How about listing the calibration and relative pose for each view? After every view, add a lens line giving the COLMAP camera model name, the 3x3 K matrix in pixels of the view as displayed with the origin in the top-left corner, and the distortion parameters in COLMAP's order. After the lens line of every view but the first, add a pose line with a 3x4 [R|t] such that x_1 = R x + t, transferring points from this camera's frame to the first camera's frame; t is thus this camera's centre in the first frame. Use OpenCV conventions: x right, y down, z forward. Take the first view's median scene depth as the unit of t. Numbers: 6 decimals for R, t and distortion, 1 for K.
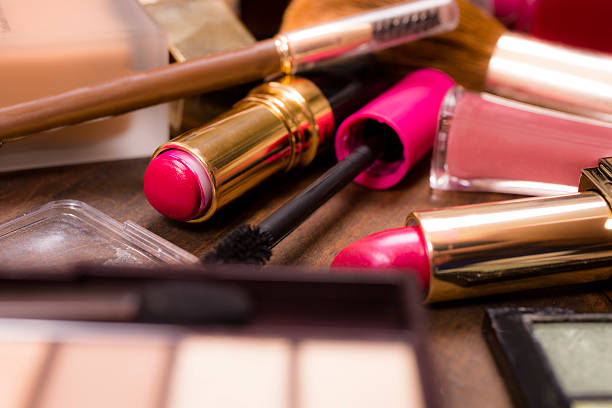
lens RADIAL K [[1059.6, 0, 306.0], [0, 1059.6, 204.0], [0, 0, 1]] dist [0.020252, 0.069401]
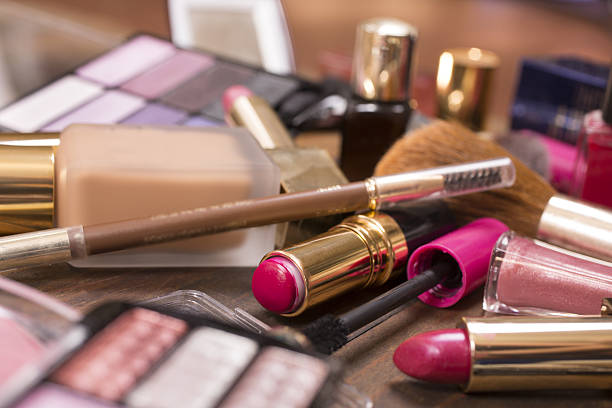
lens RADIAL K [[1025.6, 0, 306.0], [0, 1025.6, 204.0], [0, 0, 1]] dist [0.001136, 0.133892]
pose [[0.992474, 0.077626, -0.094712, 0.018568], [-0.092266, 0.982542, -0.161551, 0.075864], [0.080518, 0.169074, 0.982309, -0.200698]]
